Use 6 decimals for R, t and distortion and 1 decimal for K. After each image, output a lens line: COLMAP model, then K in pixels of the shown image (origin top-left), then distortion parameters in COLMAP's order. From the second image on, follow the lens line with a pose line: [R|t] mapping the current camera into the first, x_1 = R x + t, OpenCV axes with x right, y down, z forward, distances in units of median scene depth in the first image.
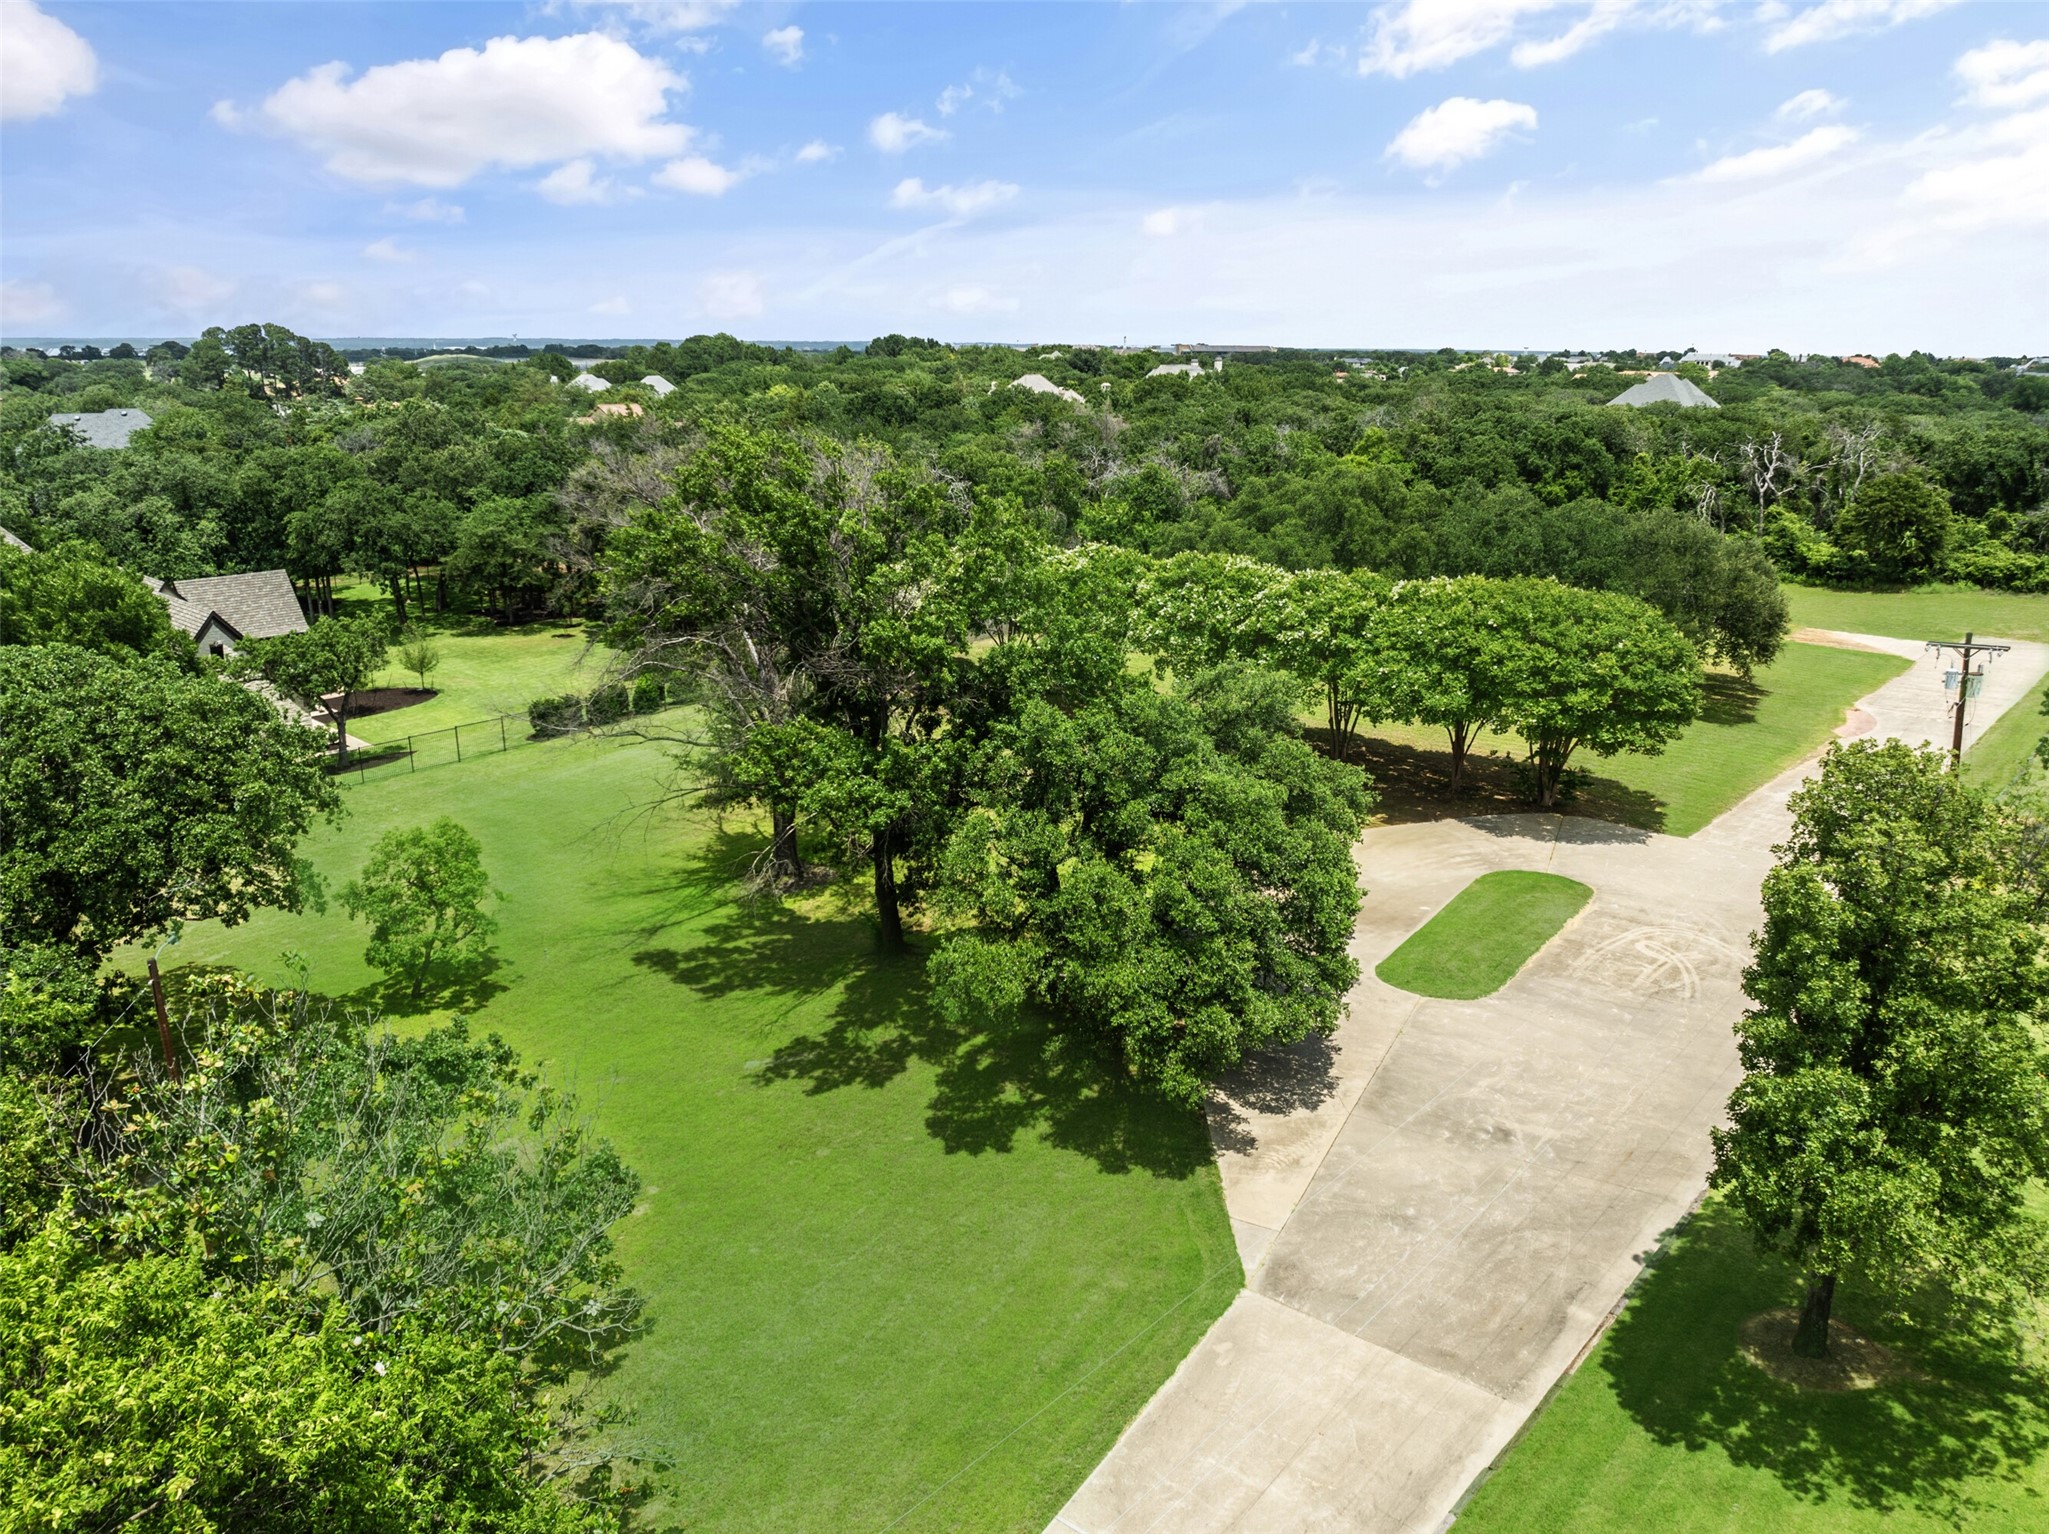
lens RADIAL K [[1430.8, 0, 1036.6], [0, 1430.8, 762.0], [0, 0, 1]] dist [-0.017249, -0.020718]
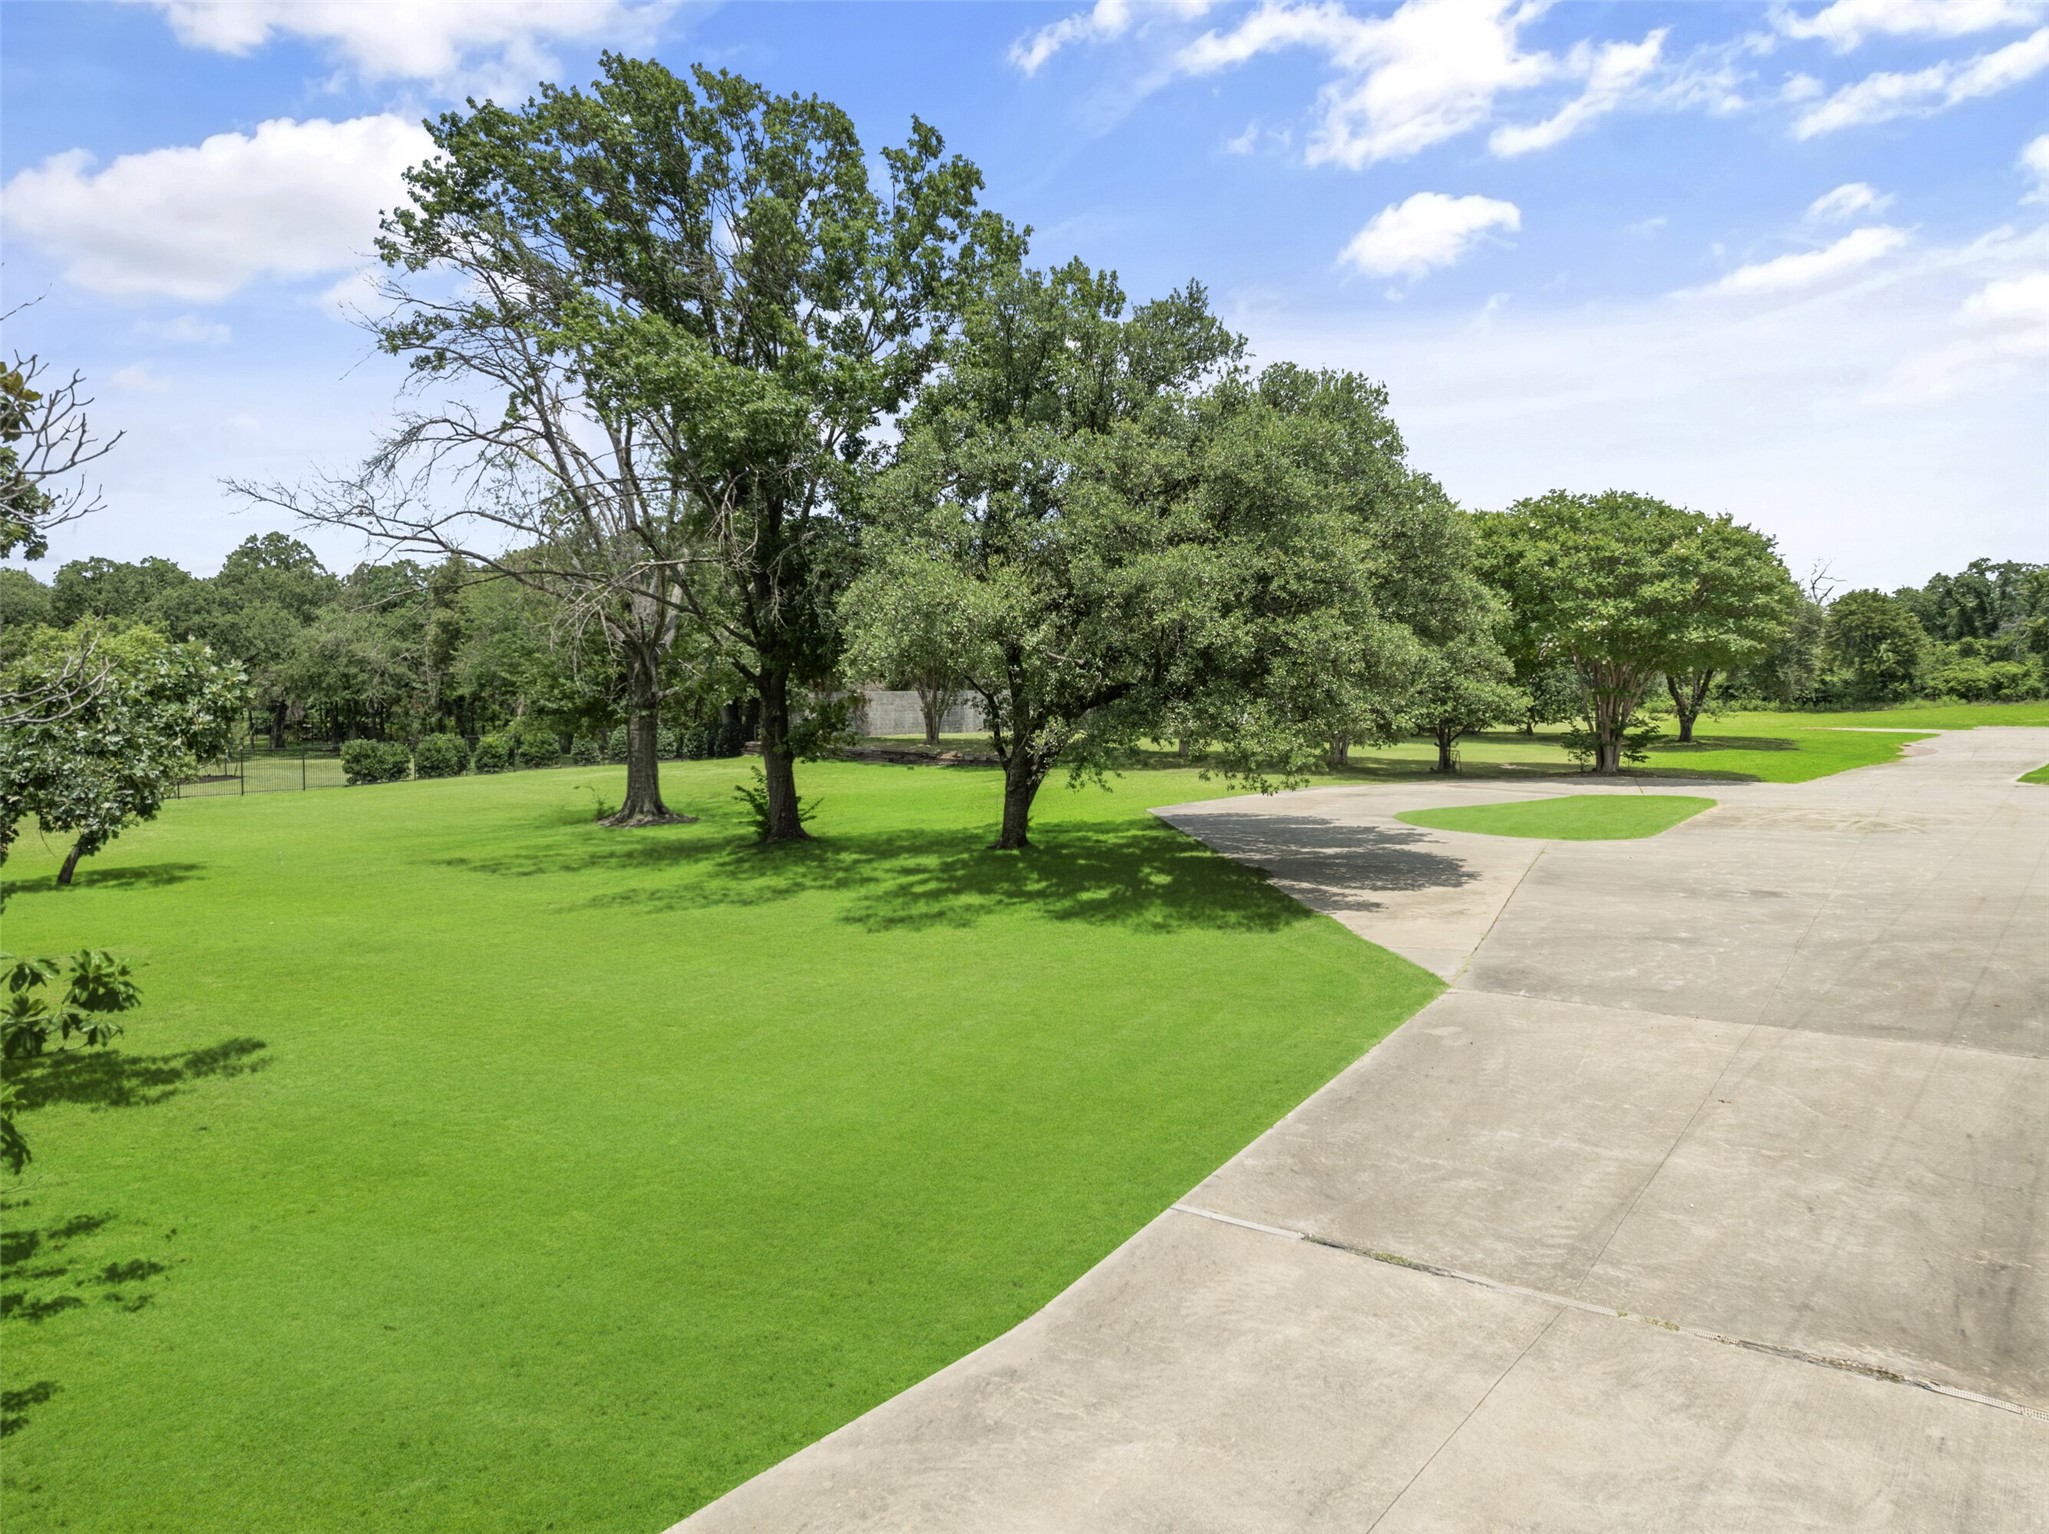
lens RADIAL K [[1430.8, 0, 1036.6], [0, 1430.8, 762.0], [0, 0, 1]] dist [-0.017249, -0.020718]
pose [[0.997724, -0.001557, 0.067411, -0.021225], [0.016443, 0.975173, -0.220835, 0.218064], [-0.065393, 0.221441, 0.972979, 0.262013]]
